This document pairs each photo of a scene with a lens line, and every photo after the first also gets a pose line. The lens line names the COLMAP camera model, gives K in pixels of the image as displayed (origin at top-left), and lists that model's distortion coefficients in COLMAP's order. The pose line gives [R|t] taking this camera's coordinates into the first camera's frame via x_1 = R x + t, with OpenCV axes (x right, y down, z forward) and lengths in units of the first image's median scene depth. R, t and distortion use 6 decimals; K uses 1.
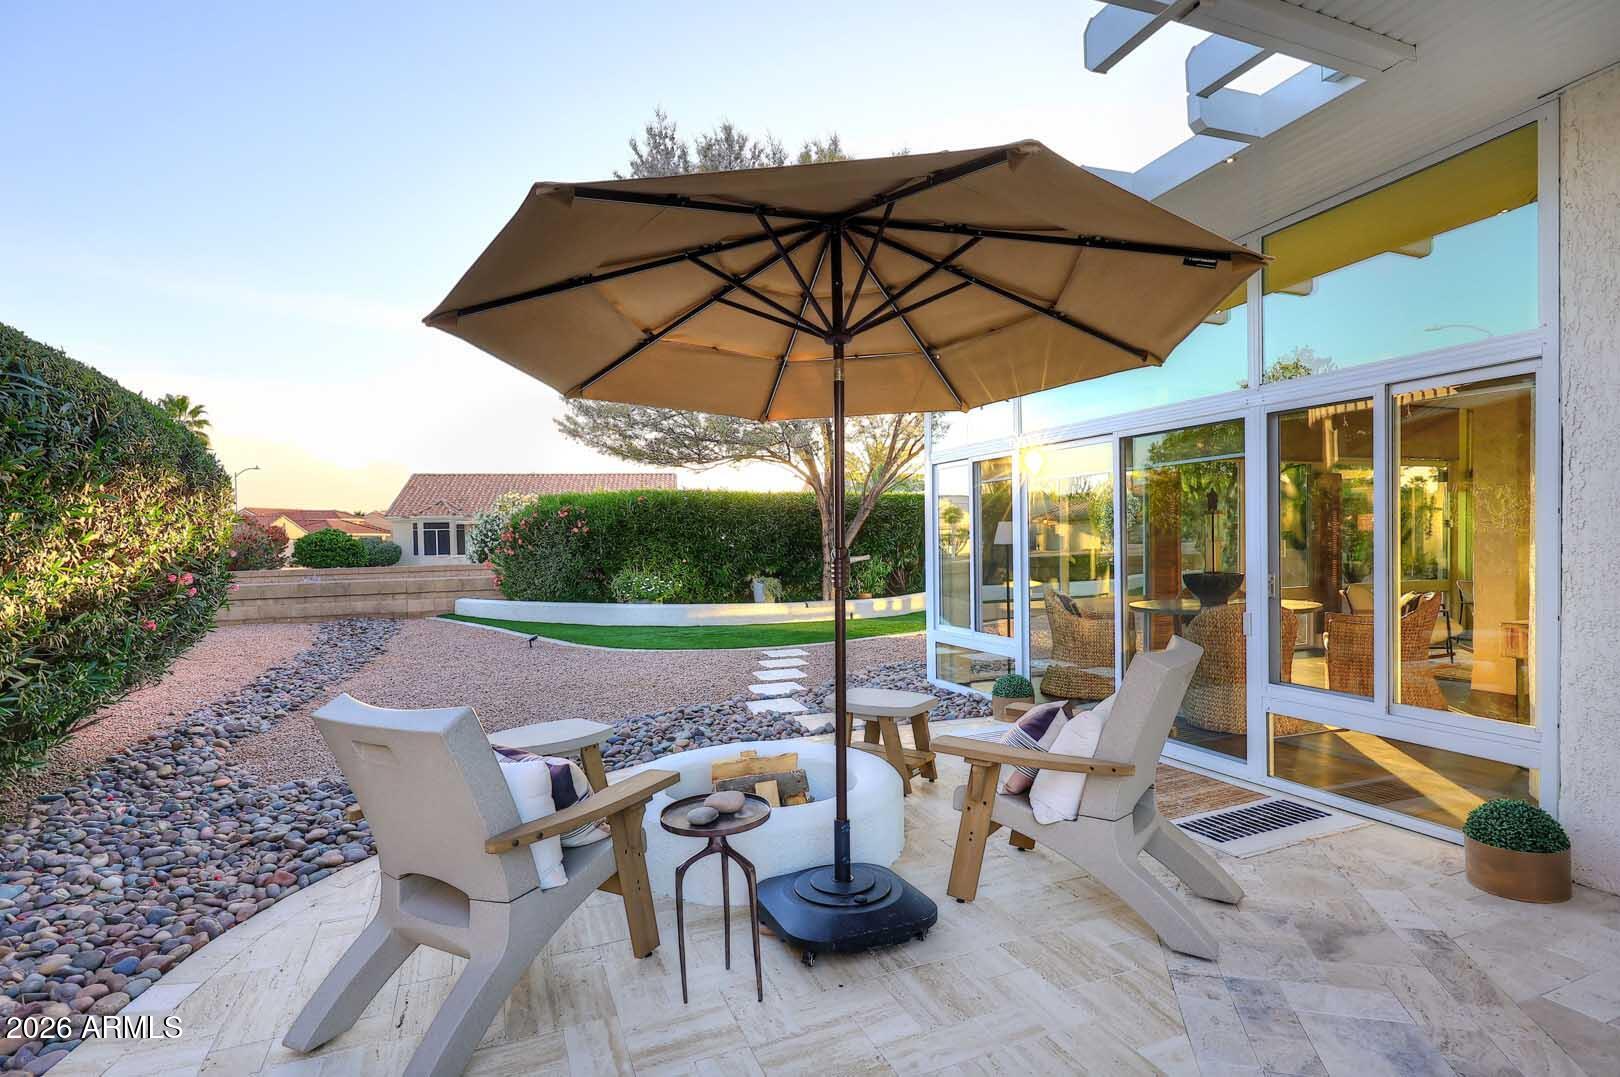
lens RADIAL K [[787.0, 0, 840.4], [0, 787.0, 546.1], [0, 0, 1]] dist [-0.002757, -0.000961]
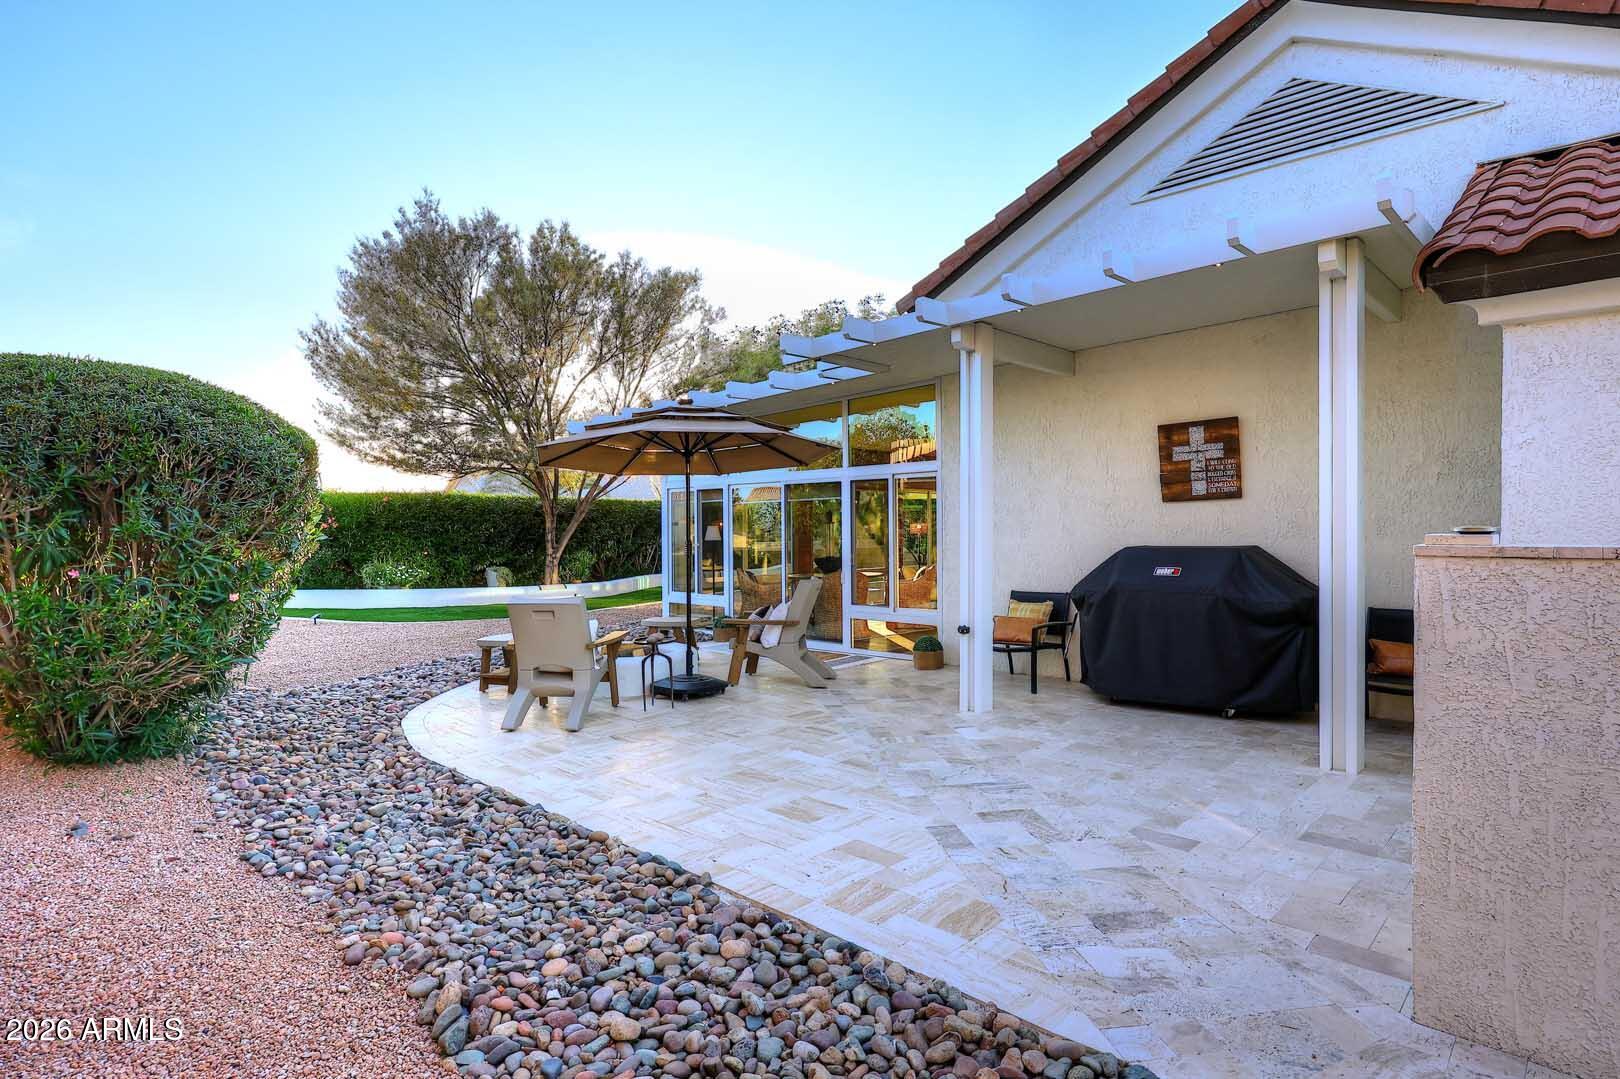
lens RADIAL K [[811.2, 0, 815.4], [0, 811.2, 537.8], [0, 0, 1]] dist [0.001050, 0.000089]
pose [[0.913778, 0.008052, 0.406133, -0.184016], [-0.005382, 0.999956, -0.007715, 0.002709], [-0.406177, 0.004864, 0.913781, -0.407273]]
